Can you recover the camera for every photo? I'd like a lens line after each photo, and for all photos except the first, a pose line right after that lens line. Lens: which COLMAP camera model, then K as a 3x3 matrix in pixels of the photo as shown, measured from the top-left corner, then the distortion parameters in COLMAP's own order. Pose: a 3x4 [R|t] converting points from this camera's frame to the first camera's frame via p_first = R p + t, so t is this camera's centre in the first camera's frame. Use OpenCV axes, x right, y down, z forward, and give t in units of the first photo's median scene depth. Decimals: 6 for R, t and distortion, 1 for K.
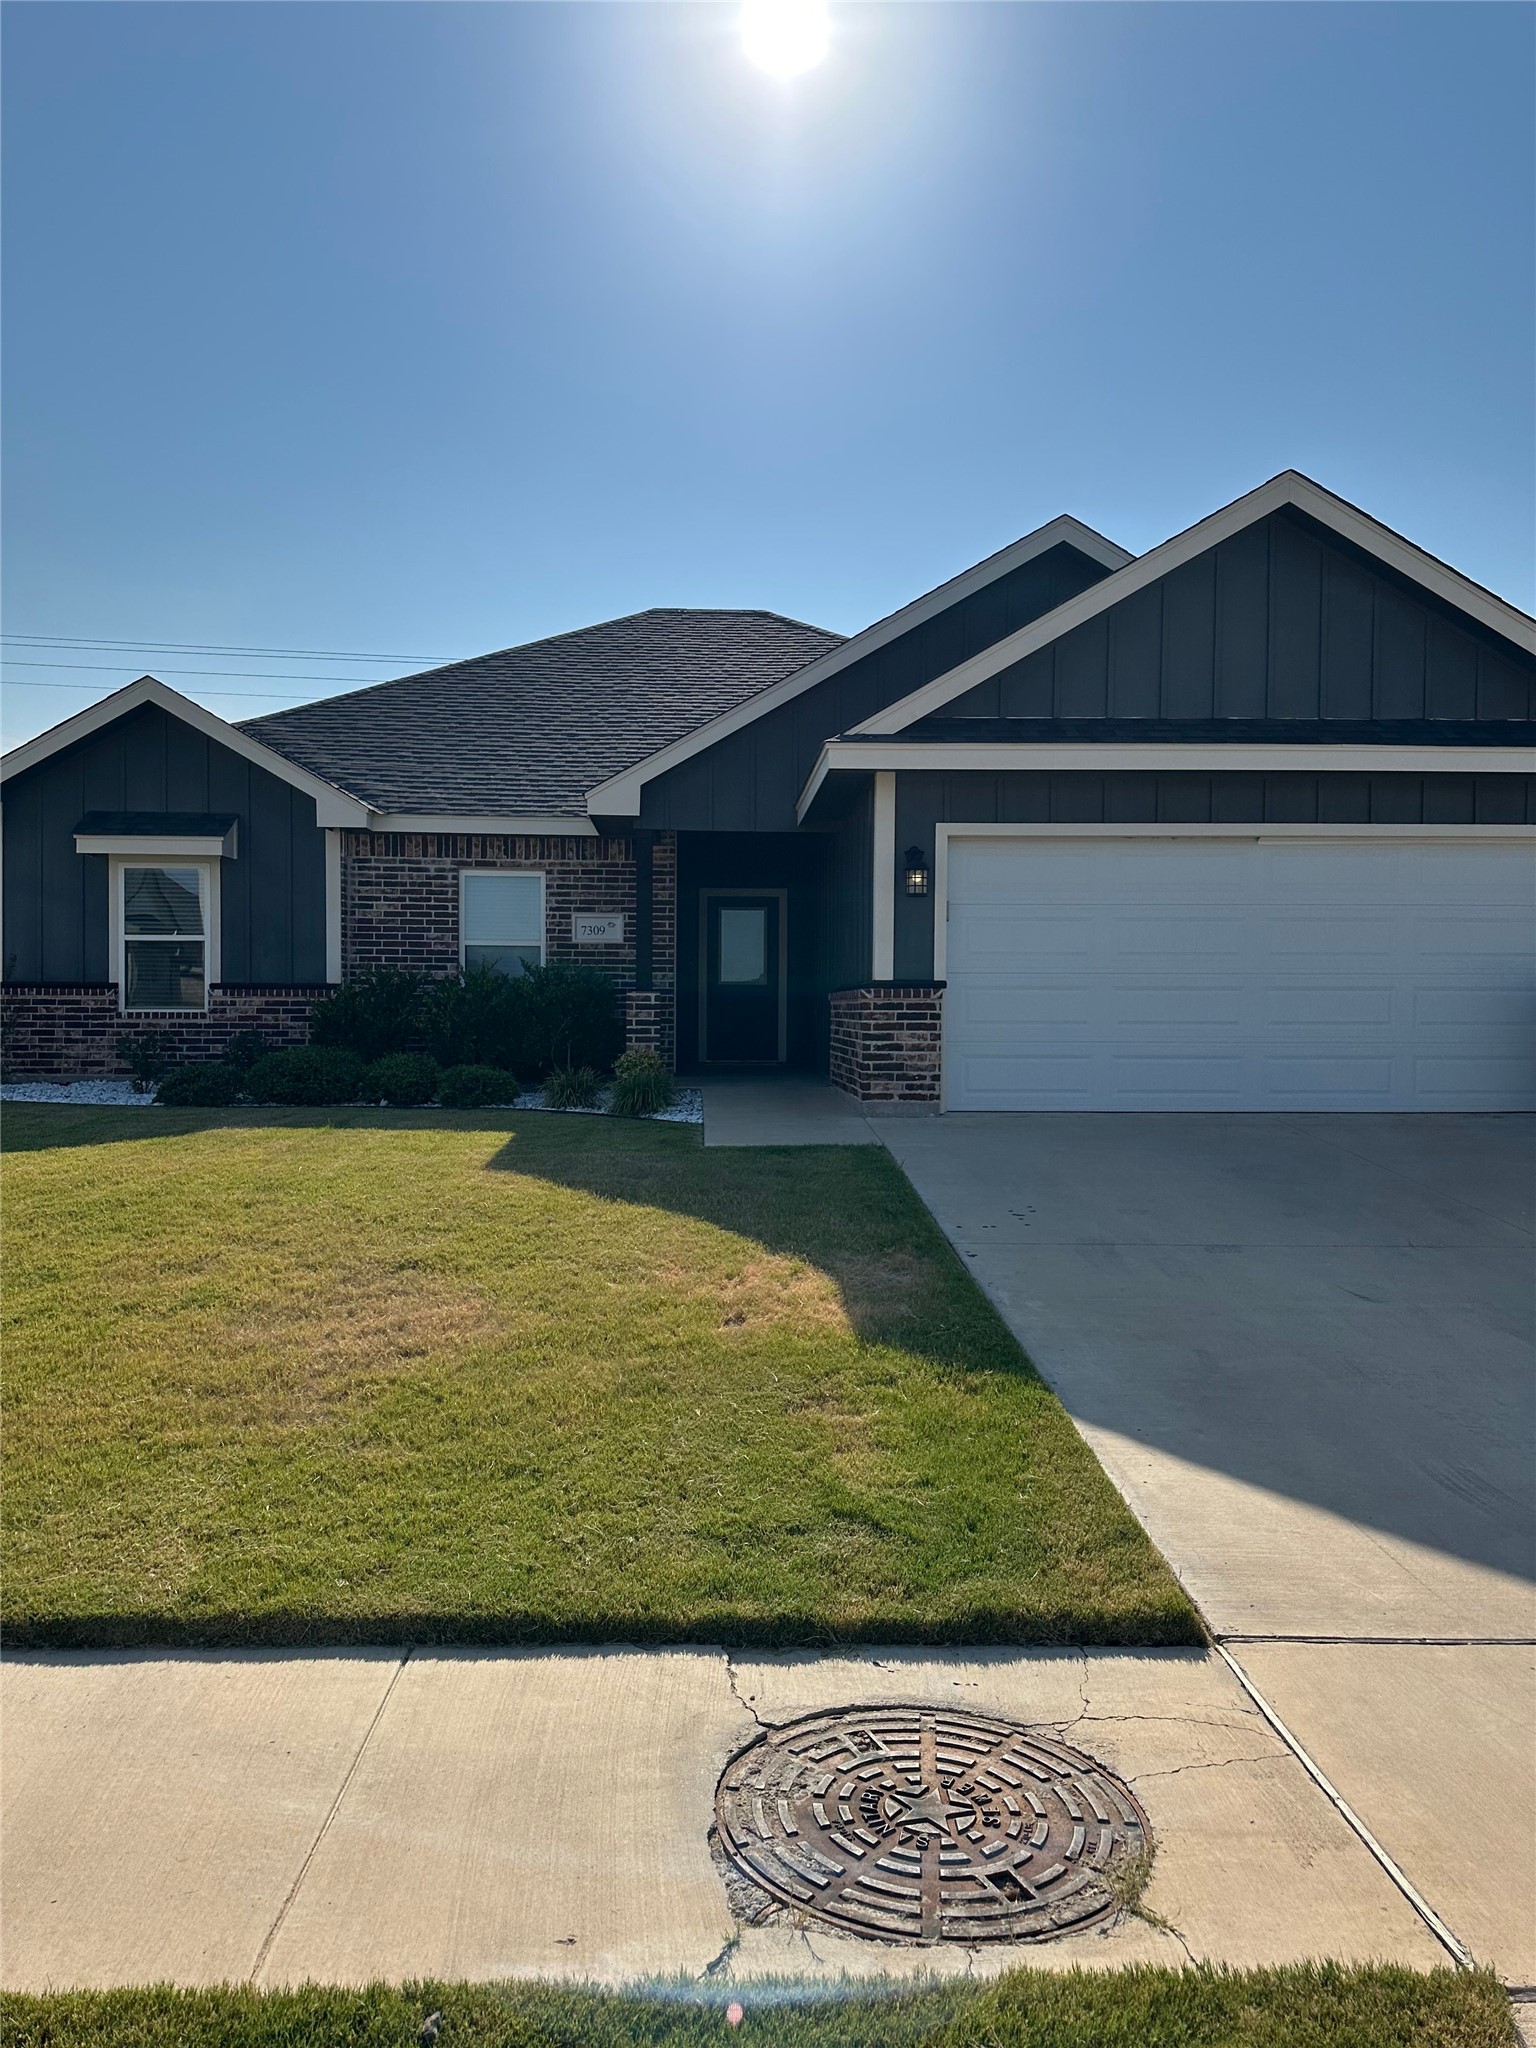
lens RADIAL K [[1444.3, 0, 763.1], [0, 1444.3, 1020.5], [0, 0, 1]] dist [0.044996, -0.044781]
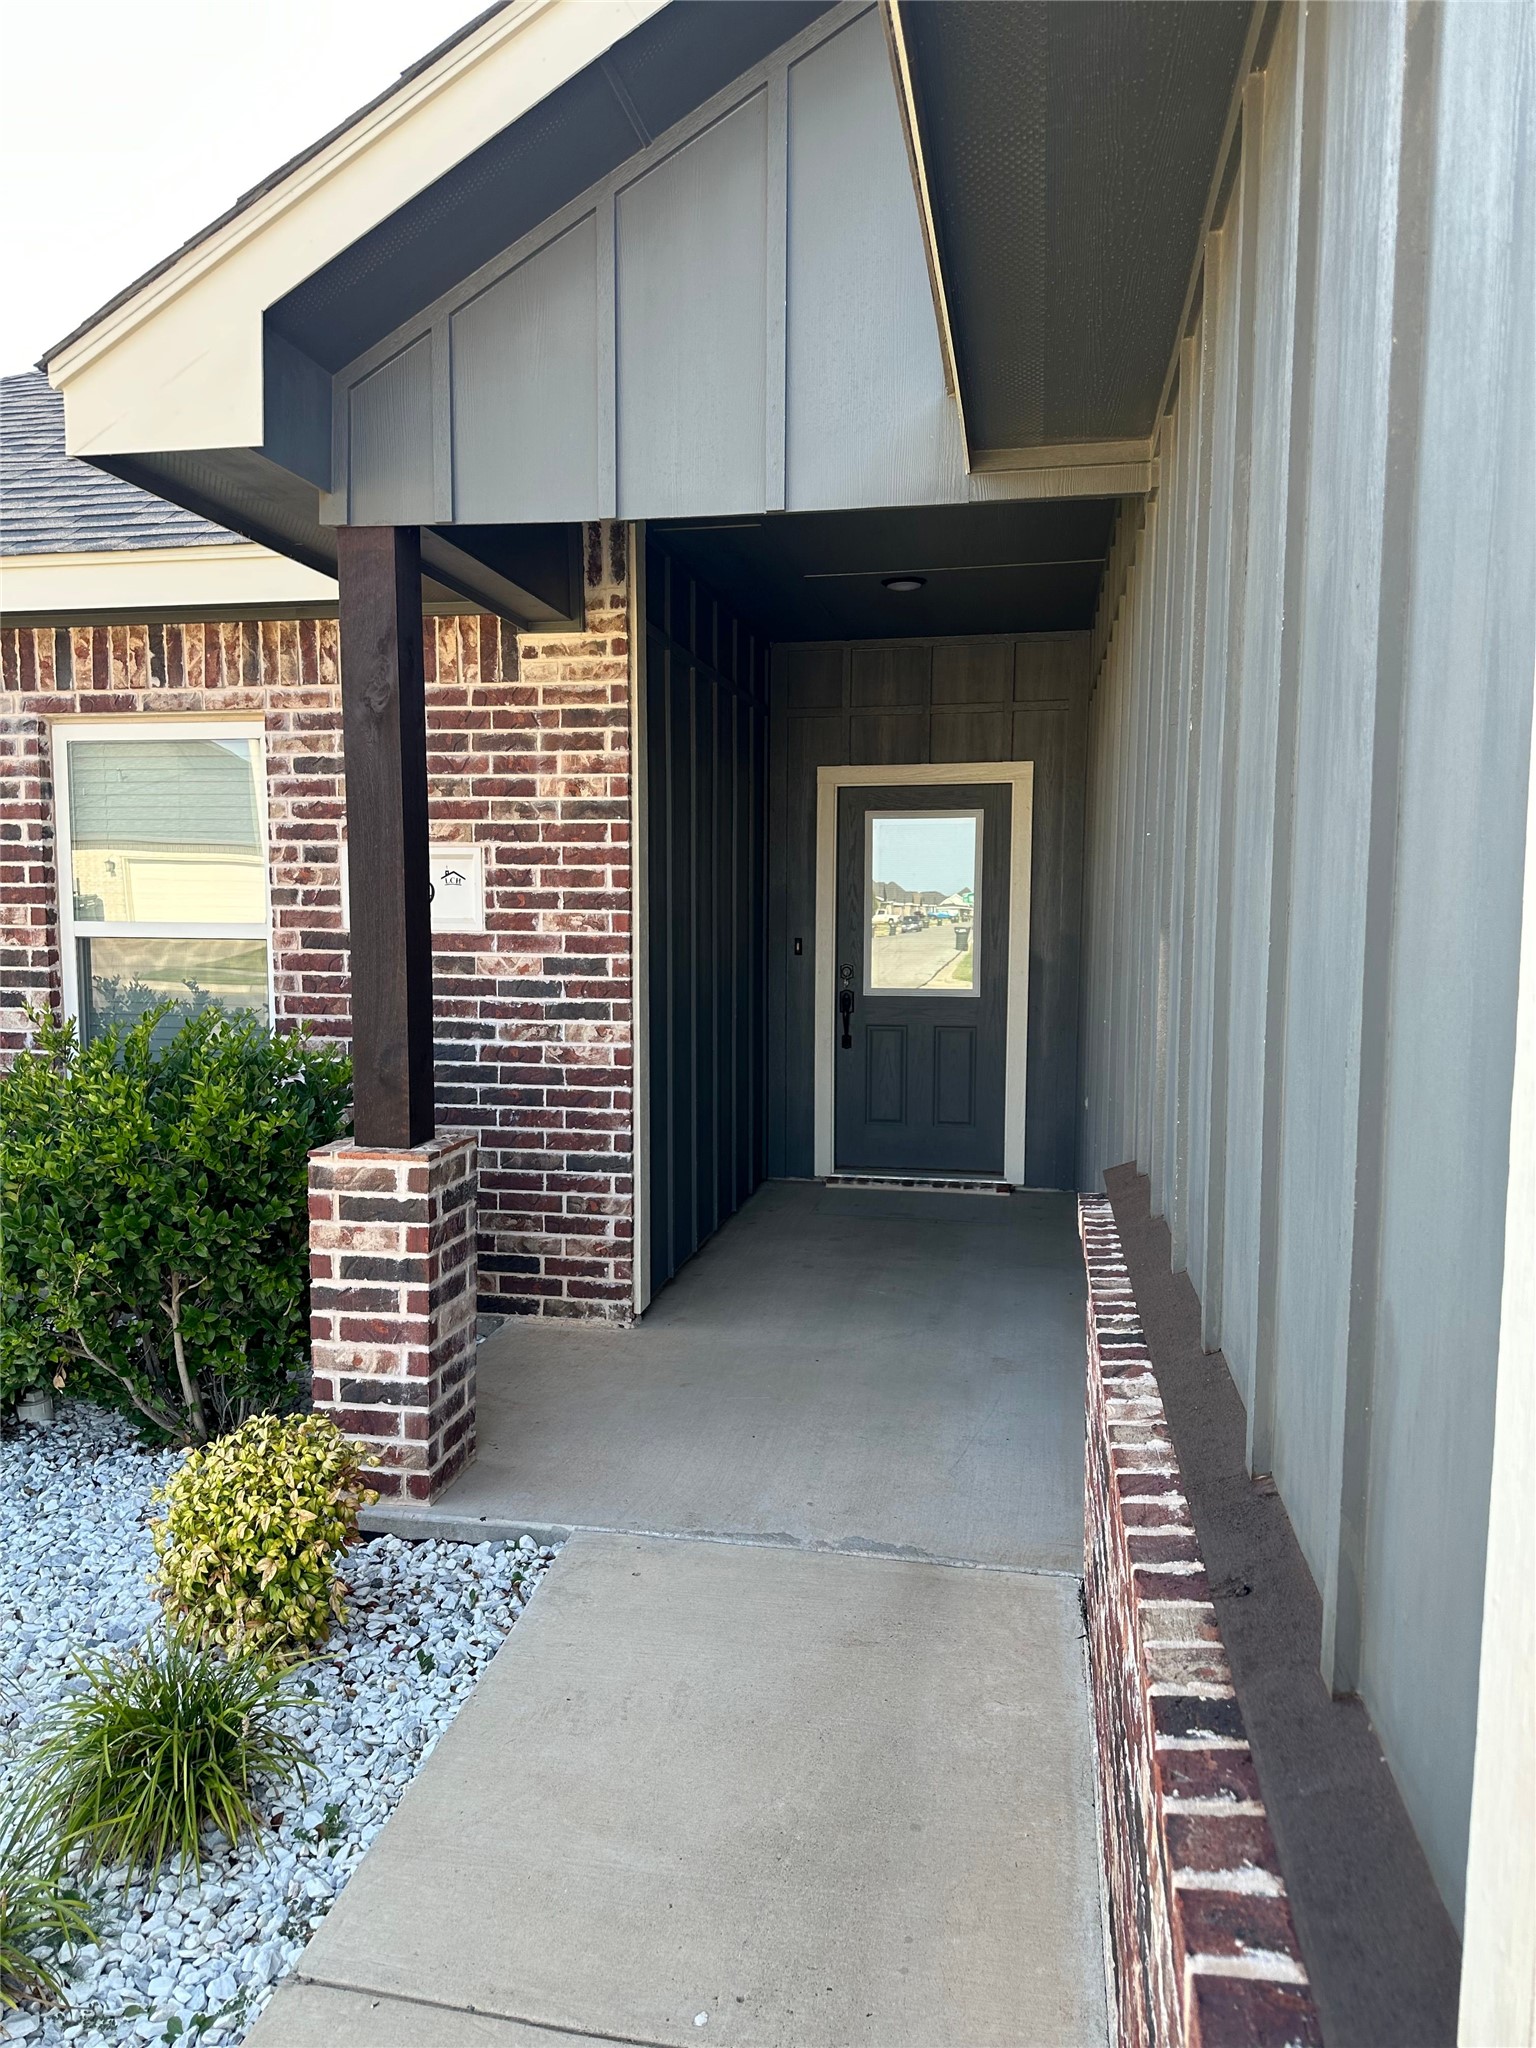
lens RADIAL K [[1444.3, 0, 752.2], [0, 1444.3, 1031.8], [0, 0, 1]] dist [0.044996, -0.044781]
pose [[0.970918, 0.014278, -0.238987, 0.044229], [0.004654, 0.996906, 0.078469, -0.056943], [0.239368, -0.077299, 0.967847, 0.692824]]
